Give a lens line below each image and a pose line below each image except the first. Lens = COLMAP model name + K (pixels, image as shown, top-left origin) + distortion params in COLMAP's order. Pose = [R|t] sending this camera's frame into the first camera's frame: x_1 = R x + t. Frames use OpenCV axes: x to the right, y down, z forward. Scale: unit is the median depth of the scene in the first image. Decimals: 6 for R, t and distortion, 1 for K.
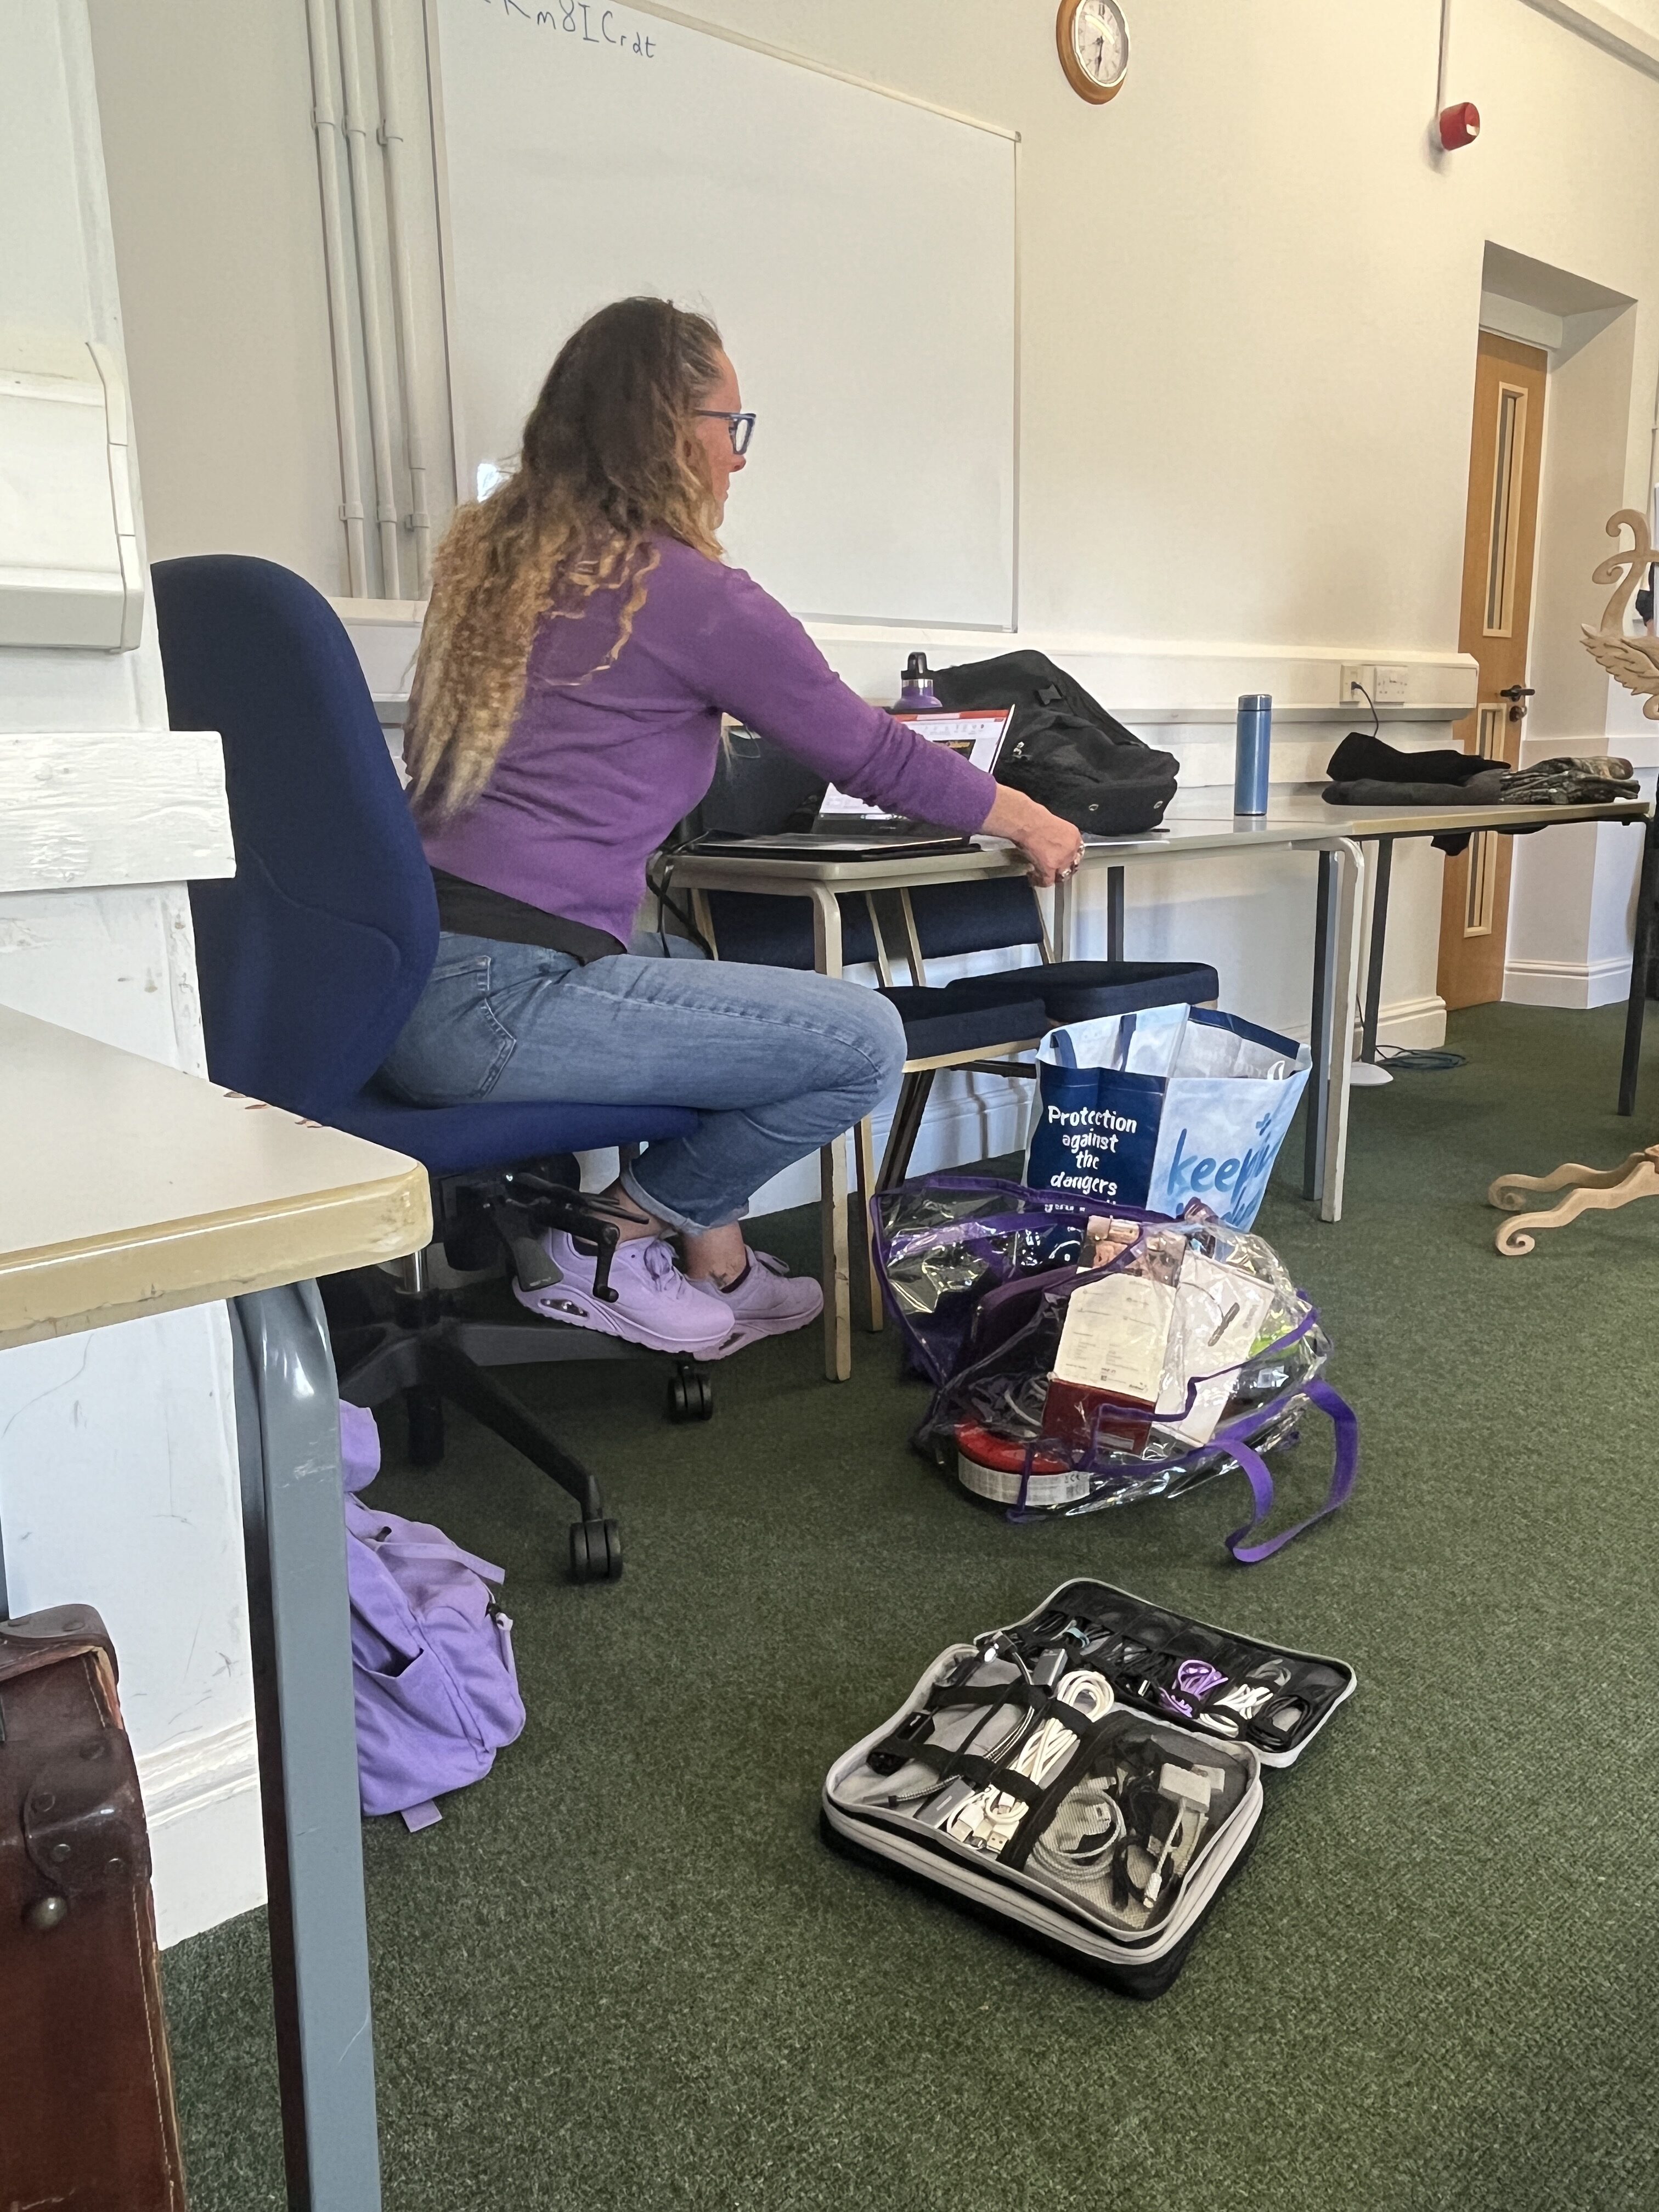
lens RADIAL K [[1532.9, 0, 831.3], [0, 1532.9, 1095.3], [0, 0, 1]] dist [-0.001334, -0.001900]
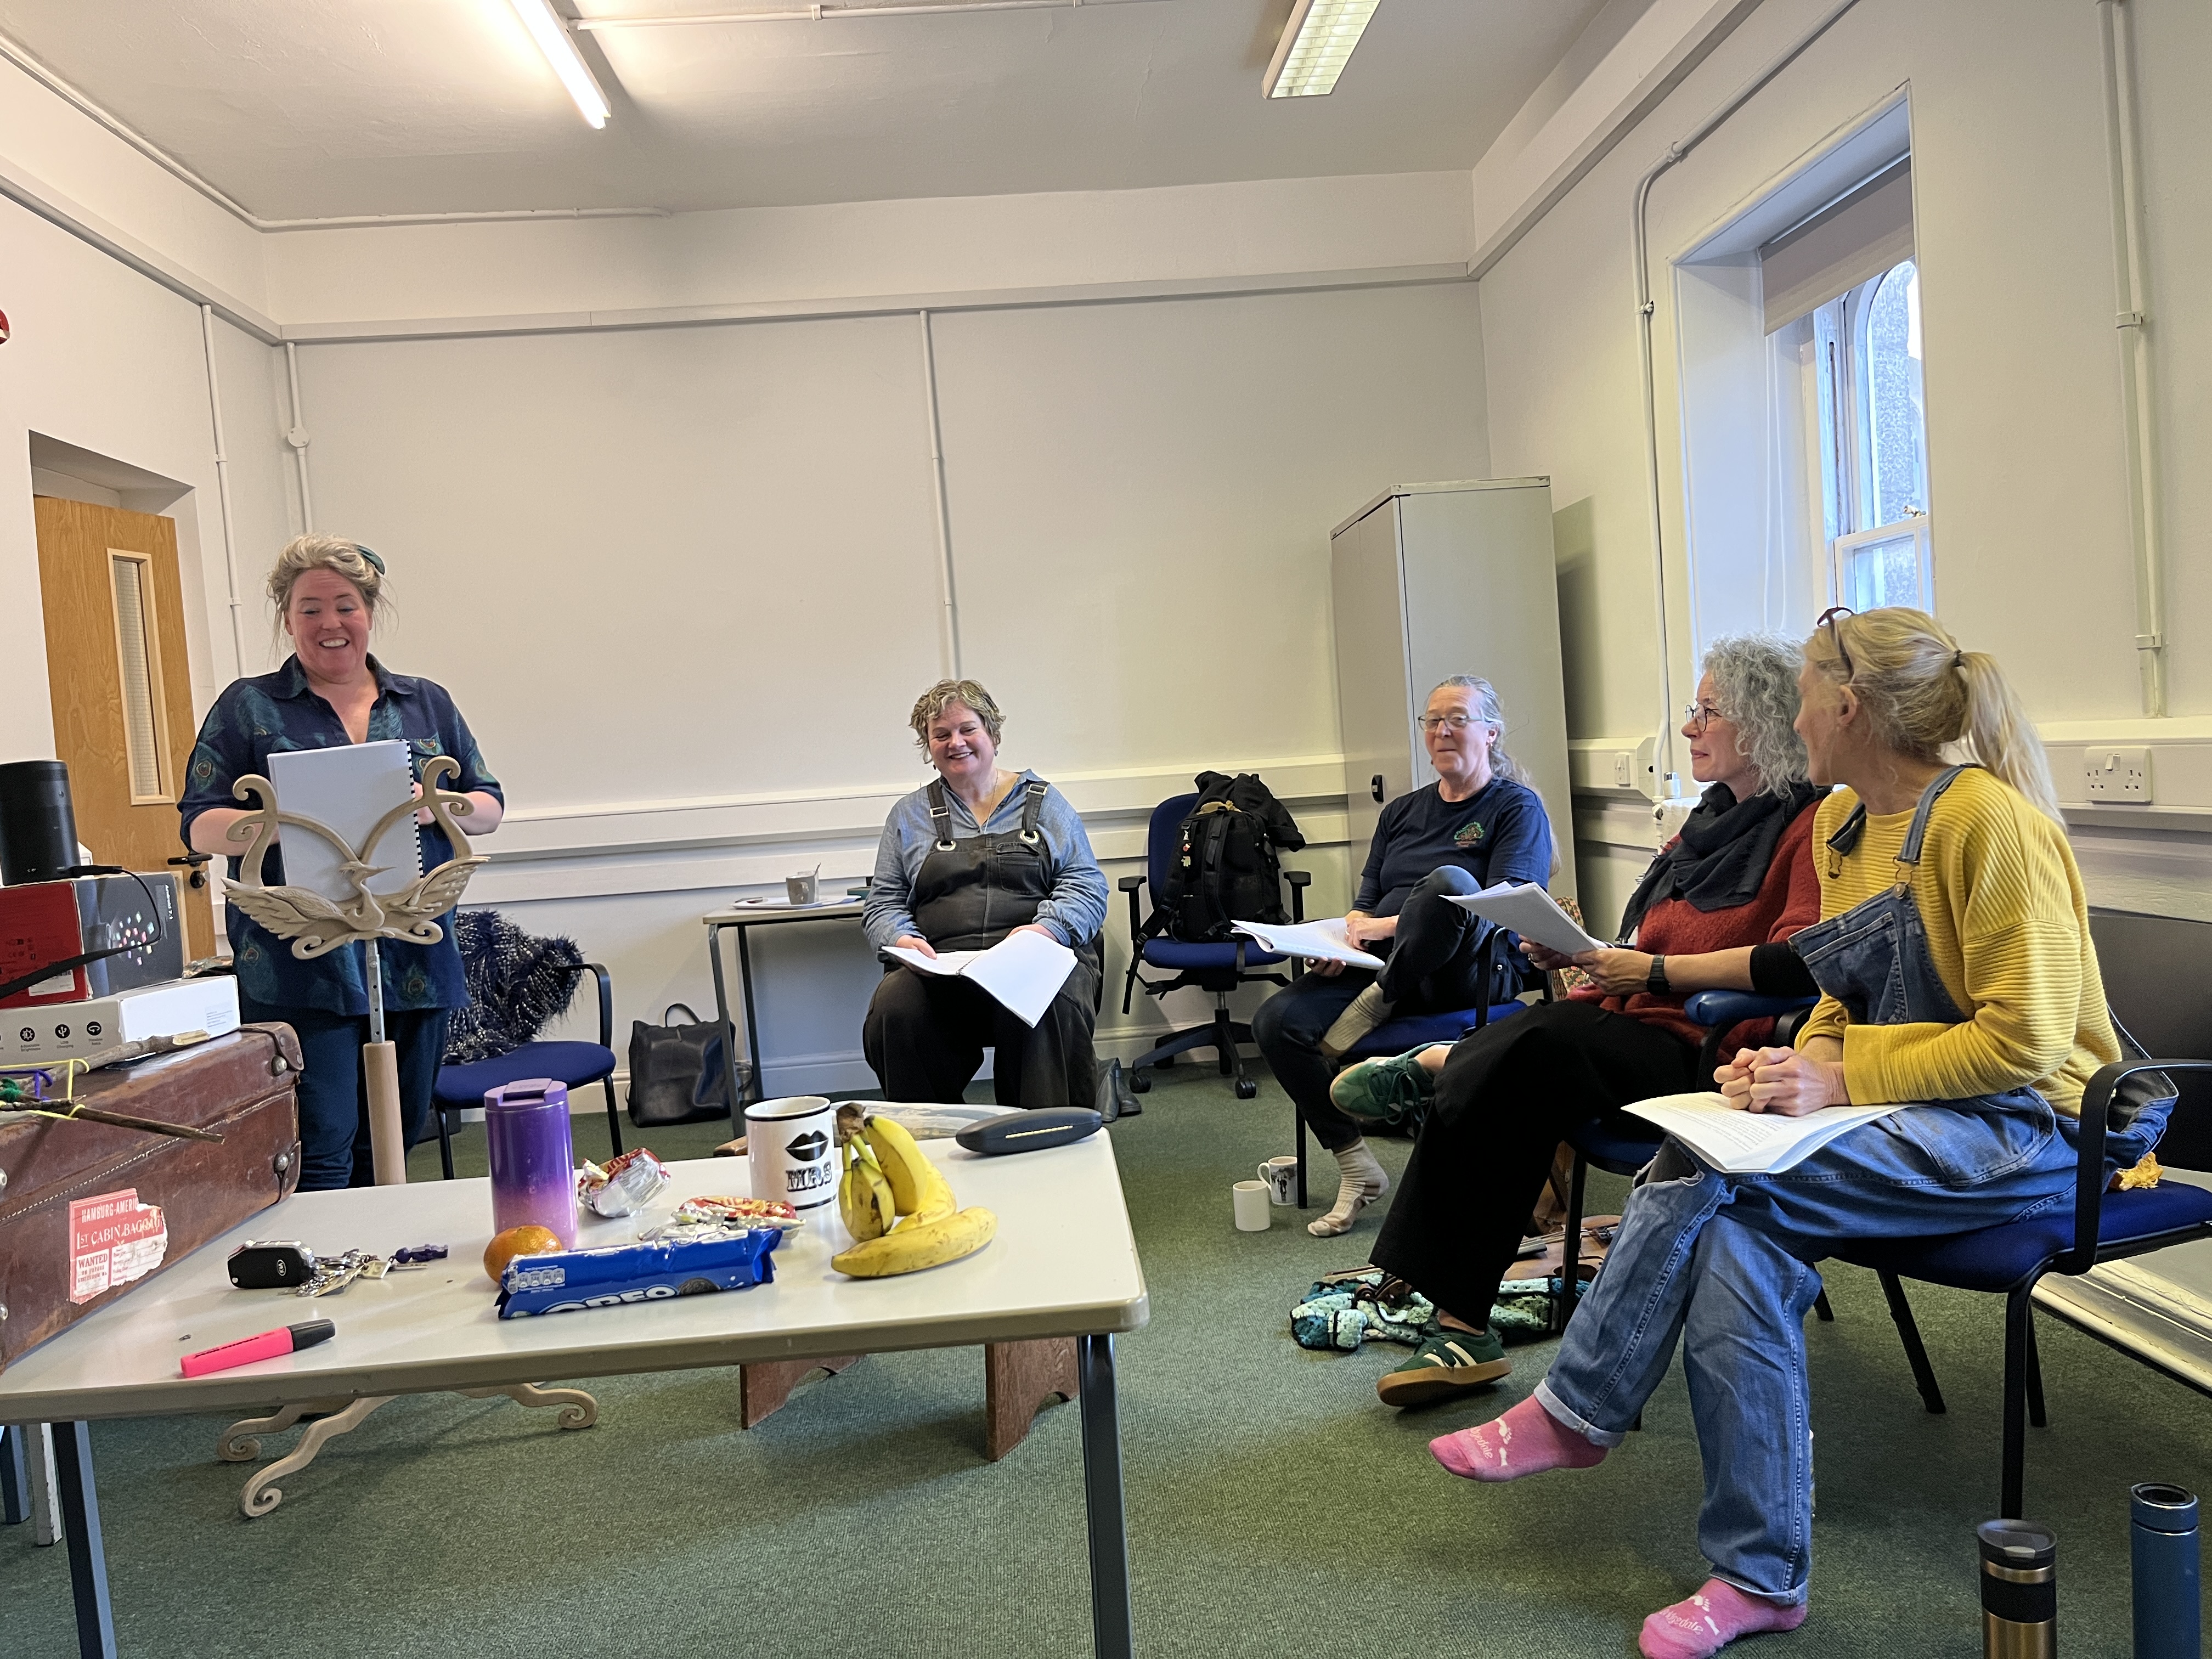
lens RADIAL K [[1681.5, 0, 1105.8], [0, 1681.5, 833.3], [0, 0, 1]] dist [0.053817, -0.083568]
pose [[0.584121, -0.054274, 0.809850, -0.086883], [0.226329, 0.969078, -0.098299, -0.089426], [-0.779473, 0.240711, 0.578343, -0.133713]]
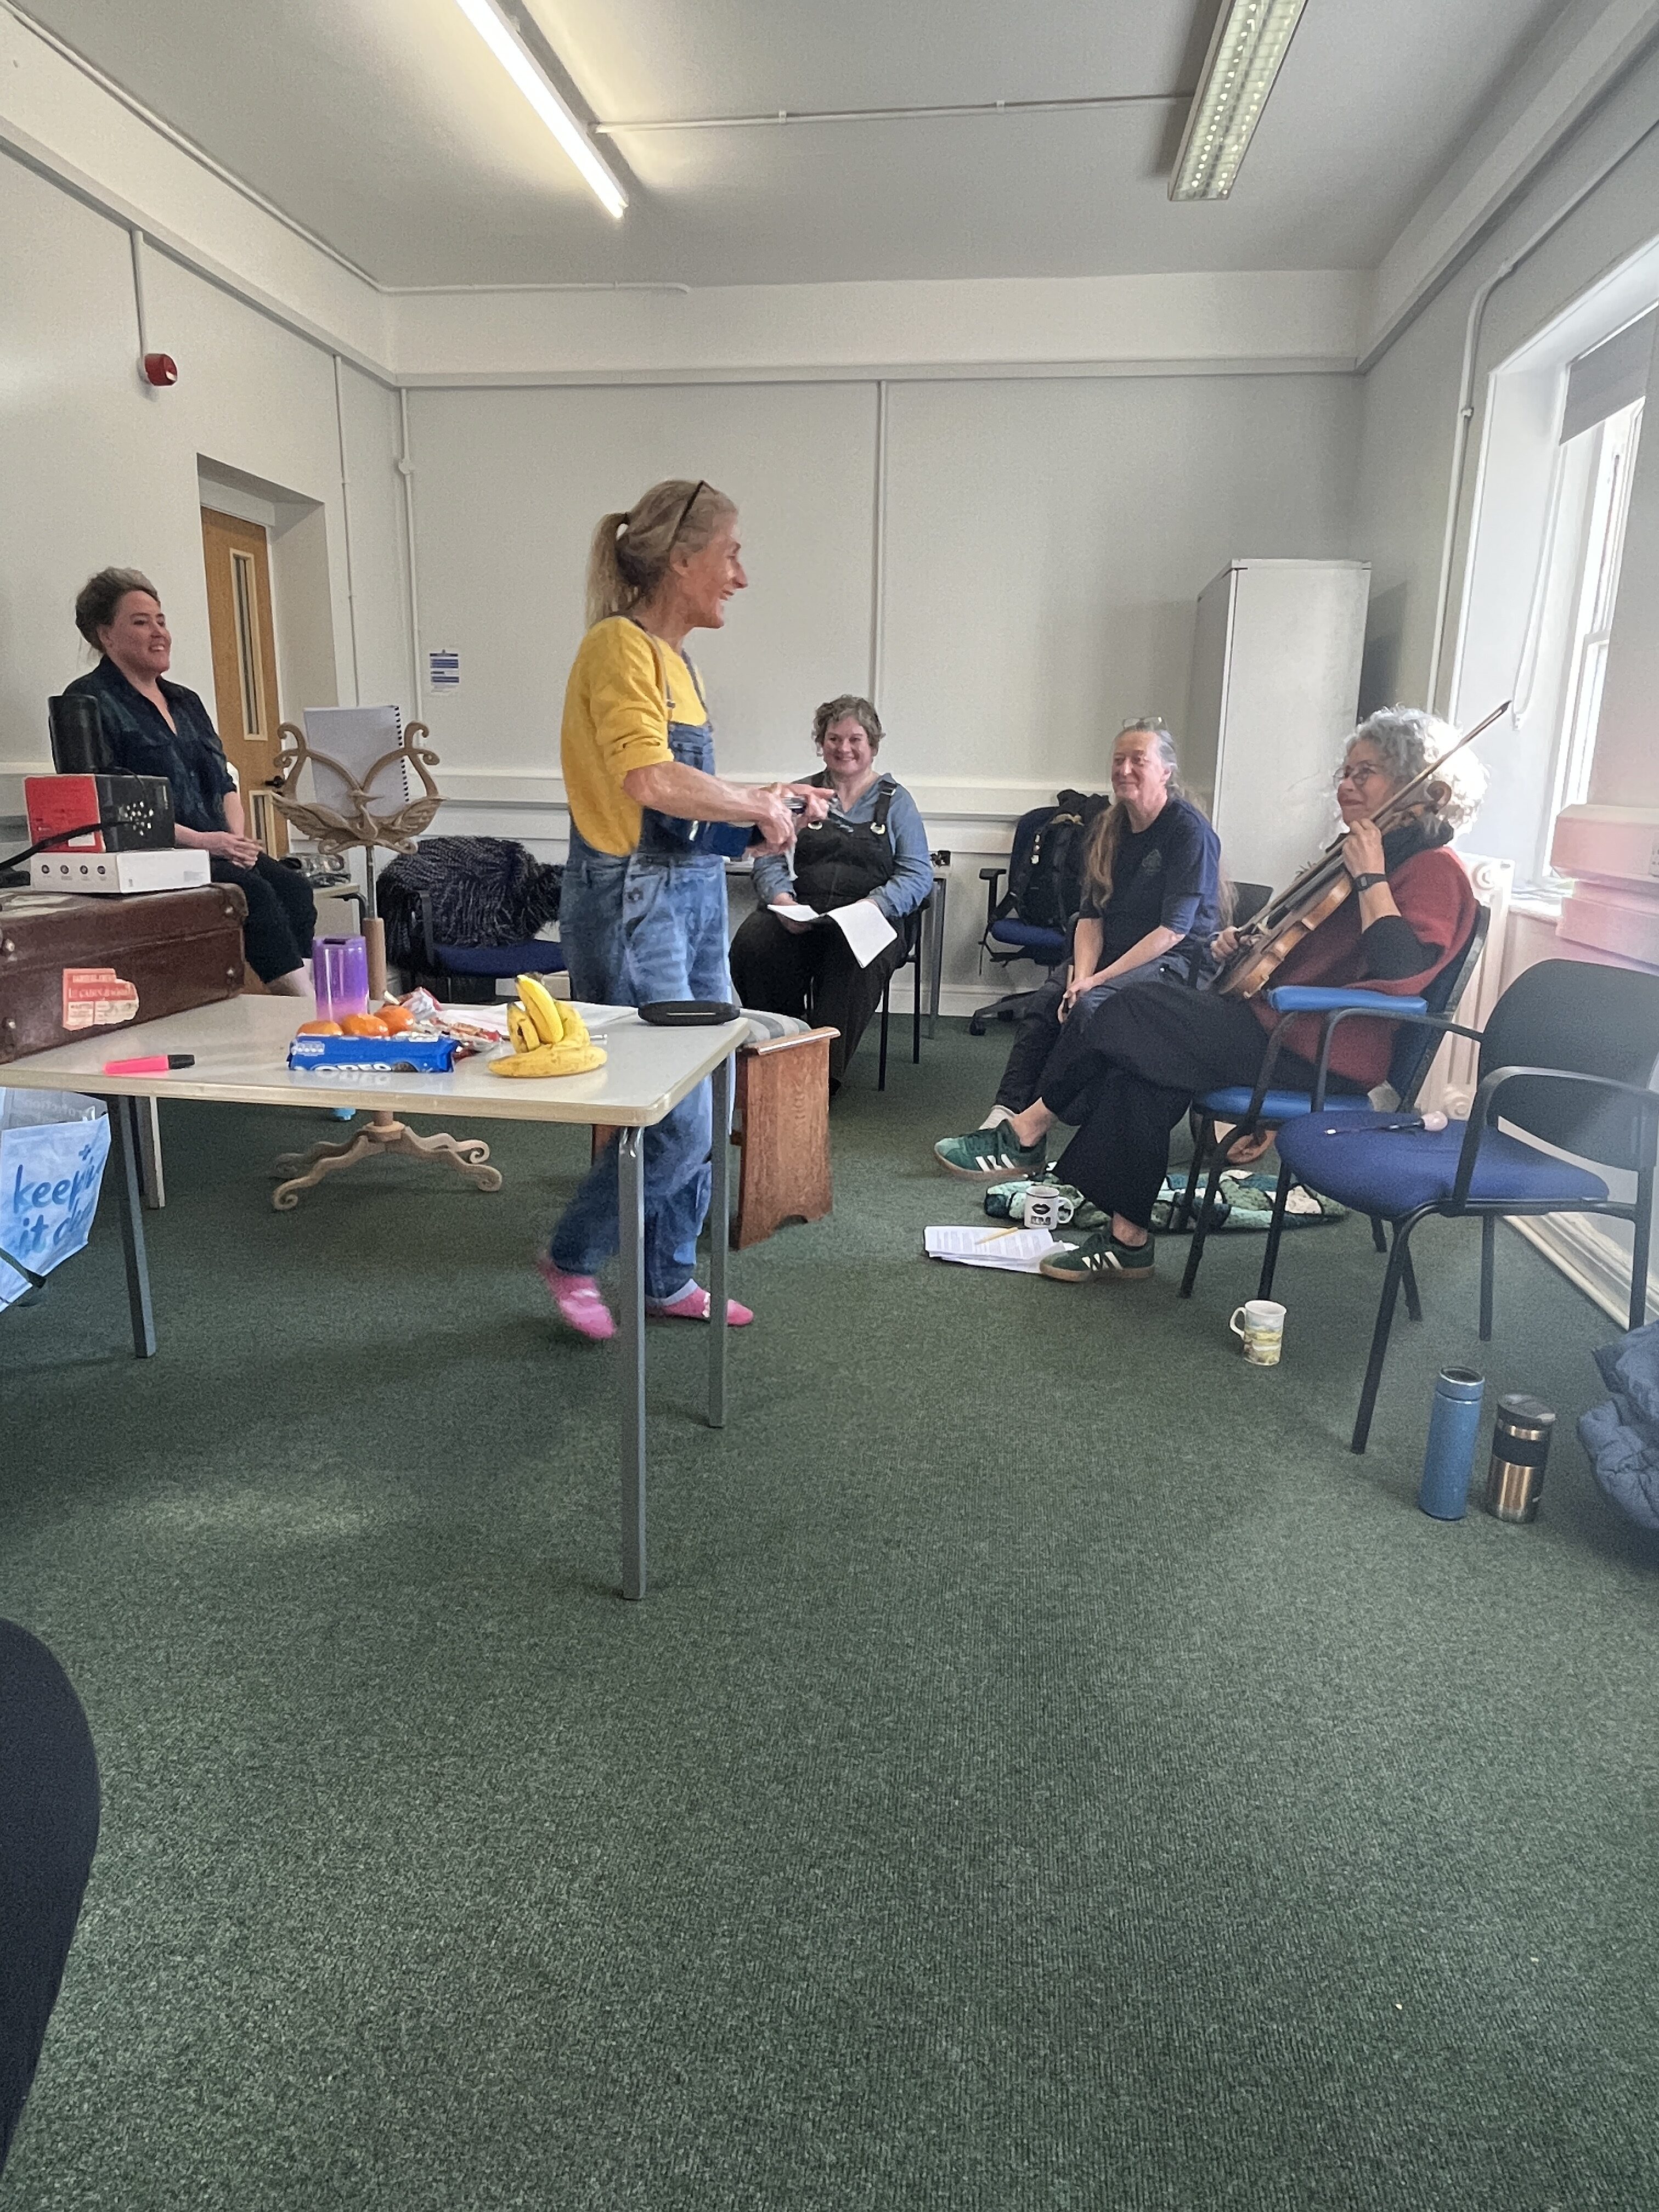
lens RADIAL K [[1339.2, 0, 829.5], [0, 1339.2, 1106.0], [0, 0, 1]] dist [-0.008923, 0.001014]
pose [[0.729741, -0.127370, 0.671756, -0.034722], [0.106866, 0.991668, 0.071937, -0.035831], [-0.675321, 0.019293, 0.737272, -0.343034]]
